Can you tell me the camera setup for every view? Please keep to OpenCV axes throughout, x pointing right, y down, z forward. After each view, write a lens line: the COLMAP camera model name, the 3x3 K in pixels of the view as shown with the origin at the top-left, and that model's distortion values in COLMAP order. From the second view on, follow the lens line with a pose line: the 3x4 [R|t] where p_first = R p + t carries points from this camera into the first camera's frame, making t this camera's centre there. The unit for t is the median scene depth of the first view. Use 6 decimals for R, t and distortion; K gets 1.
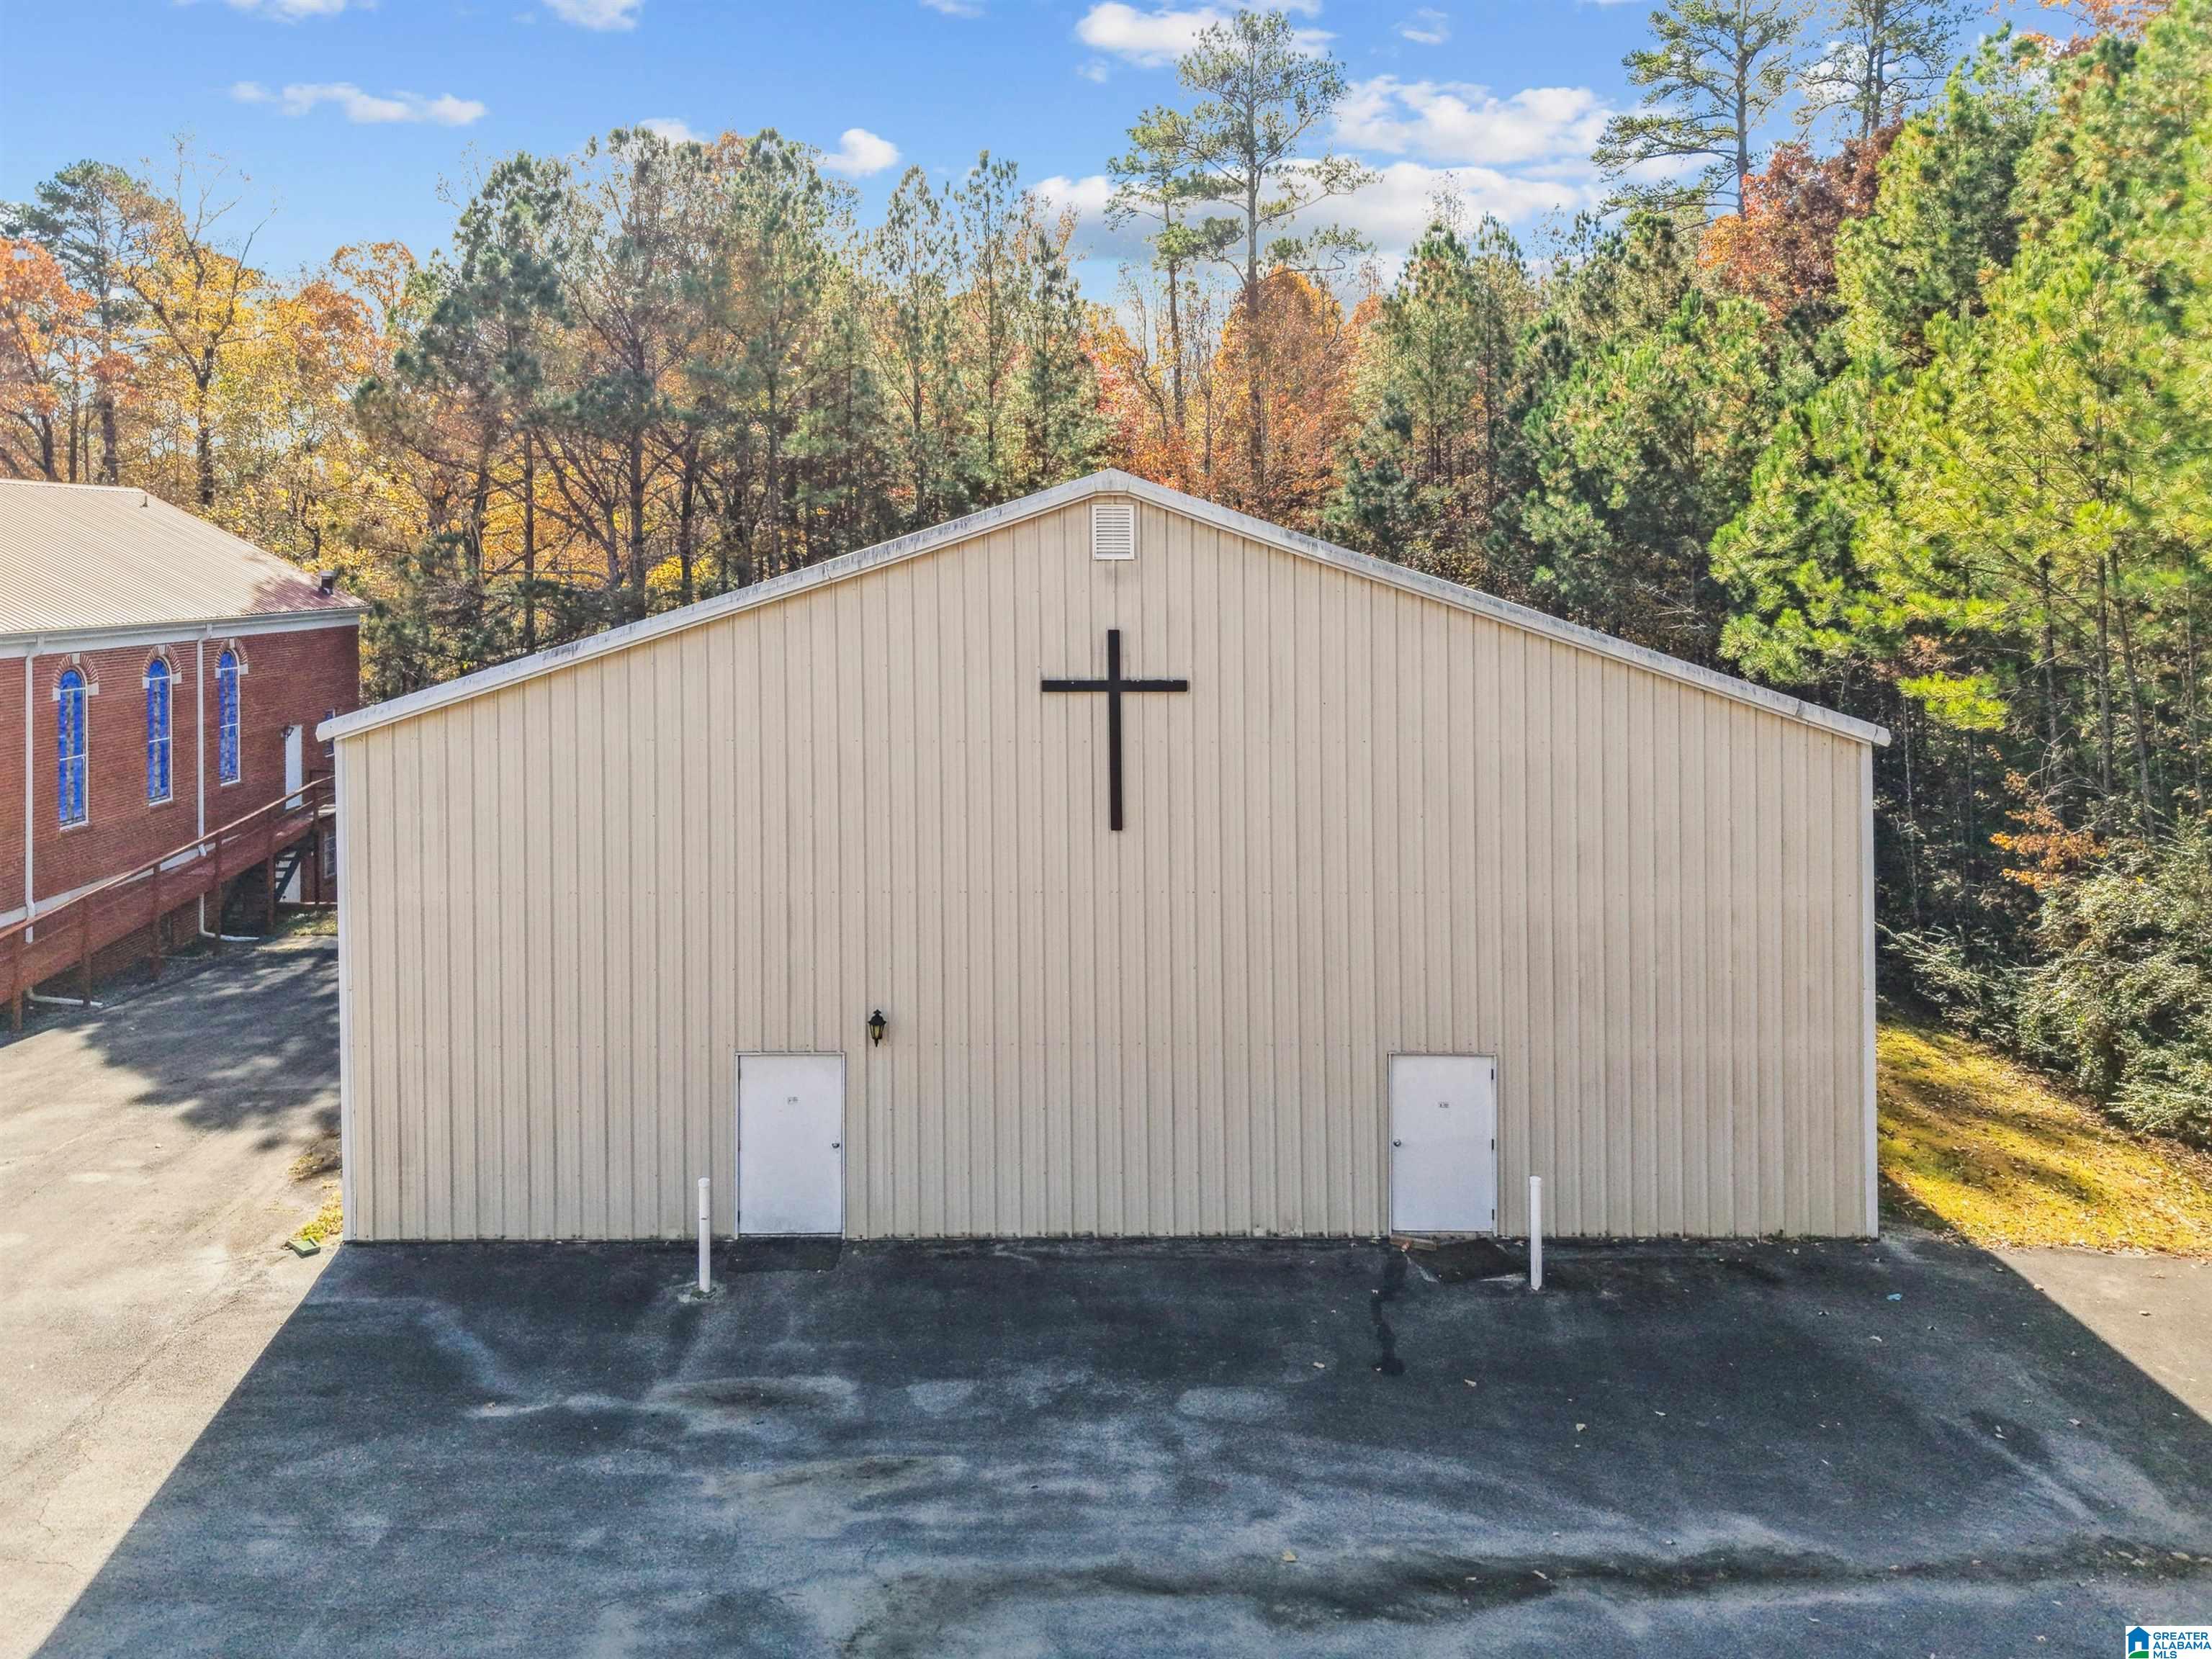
lens RADIAL K [[1569.0, 0, 1038.9], [0, 1569.0, 561.0], [0, 0, 1]] dist [0.006174, -0.002102]
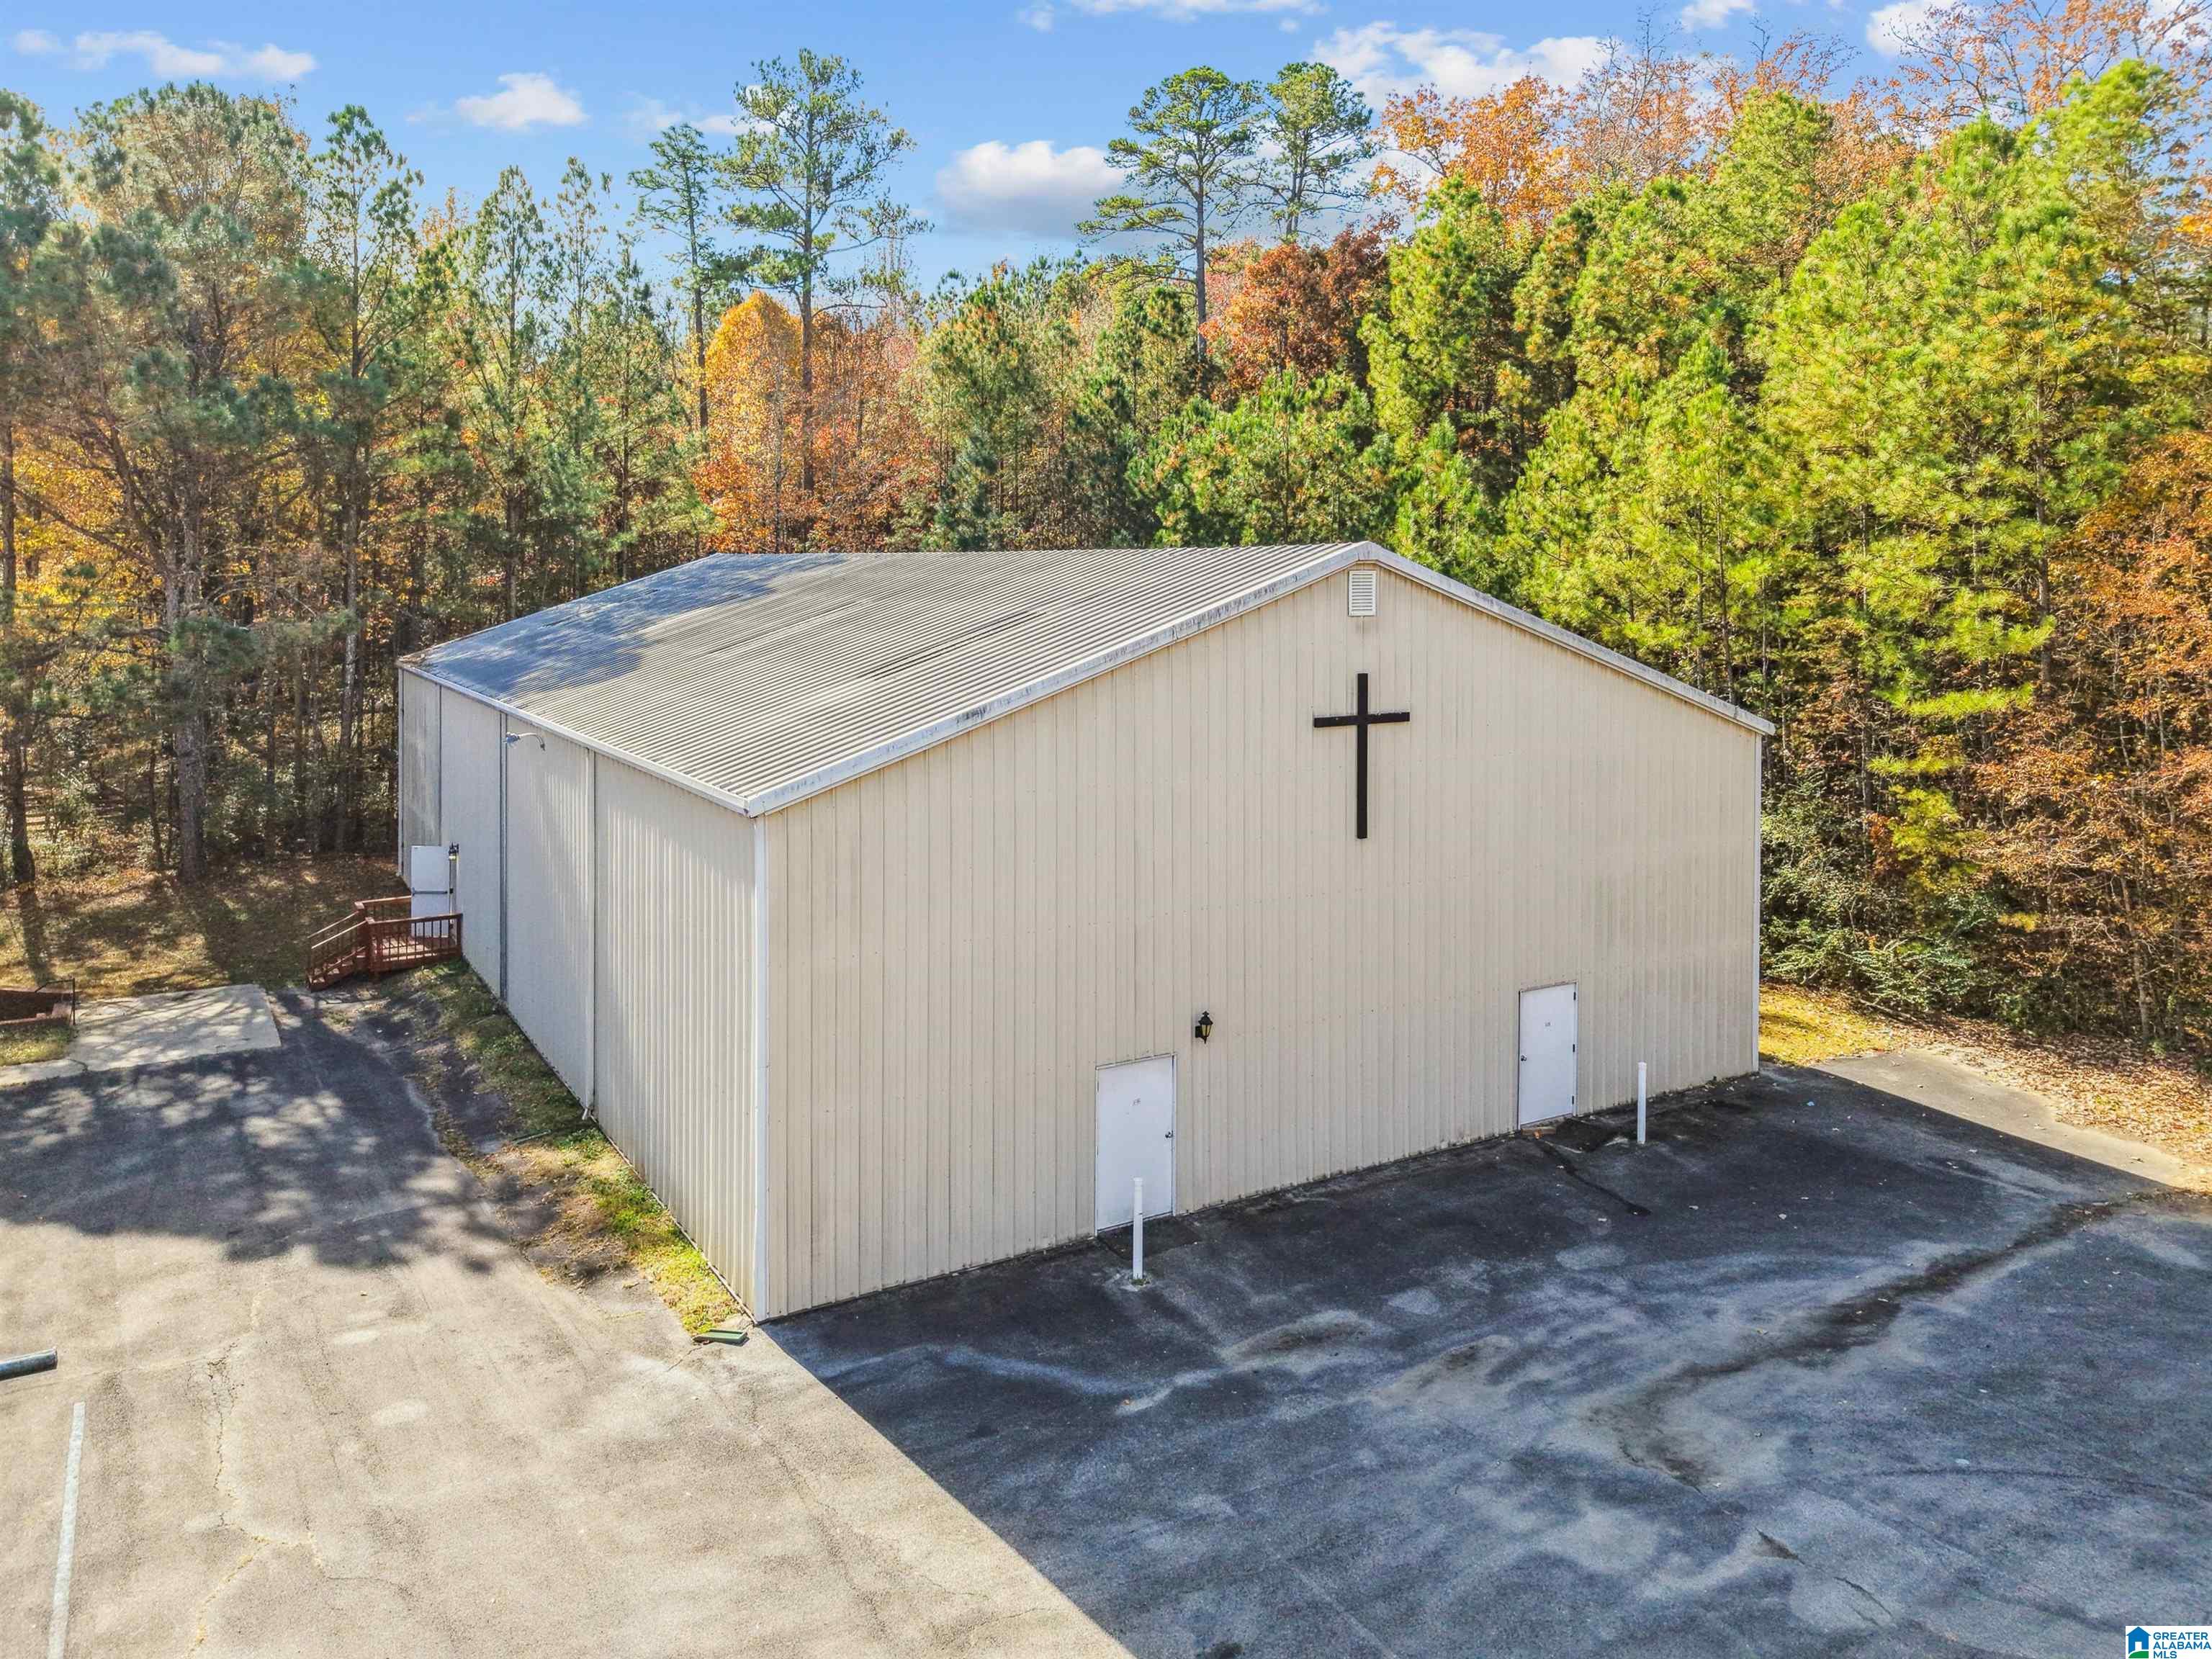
lens RADIAL K [[1562.2, 0, 1064.4], [0, 1562.2, 586.5], [0, 0, 1]] dist [0.005877, 0.001833]
pose [[0.870174, -0.006142, 0.492706, -0.738219], [-0.000476, 0.999911, 0.013304, -0.039269], [-0.492744, -0.011811, 0.870094, 0.059200]]
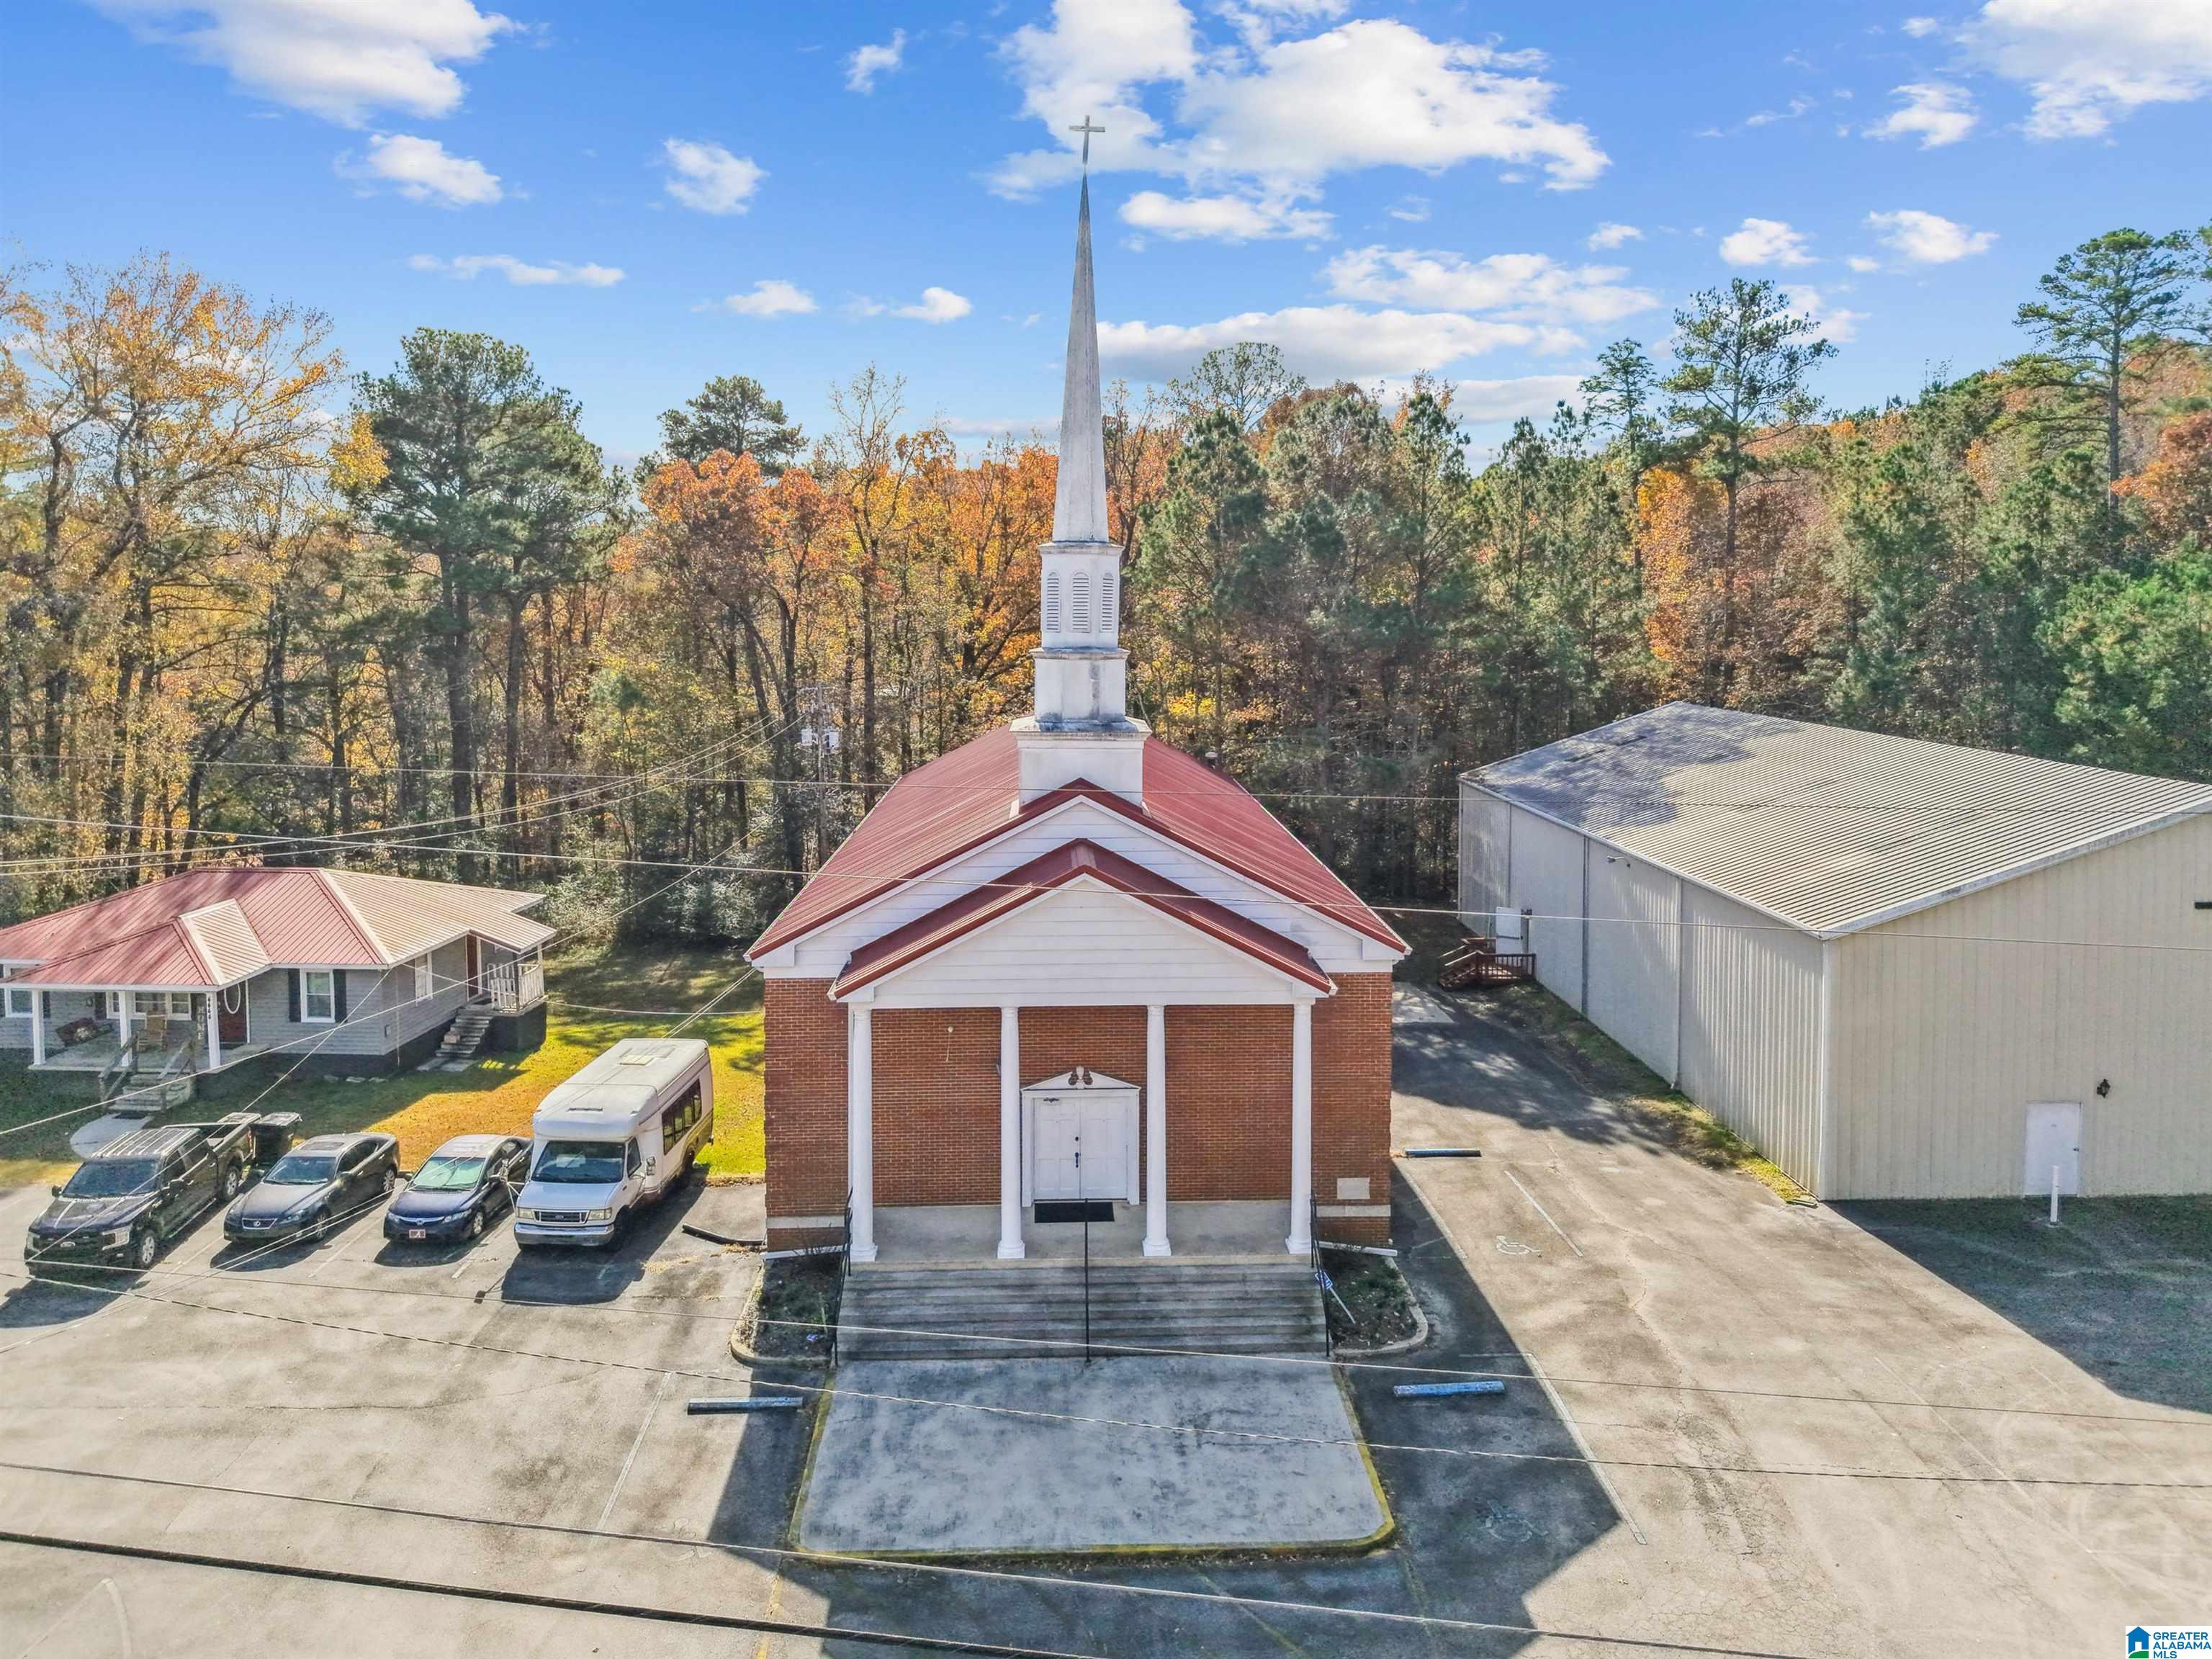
lens RADIAL K [[1489.1, 0, 1104.3], [0, 1489.1, 691.7], [0, 0, 1]] dist [0.004026, -0.001295]
pose [[0.999907, -0.006765, 0.011868, -1.293351], [0.006099, 0.998453, 0.055274, -0.276501], [-0.012224, -0.055196, 0.998401, -0.730057]]
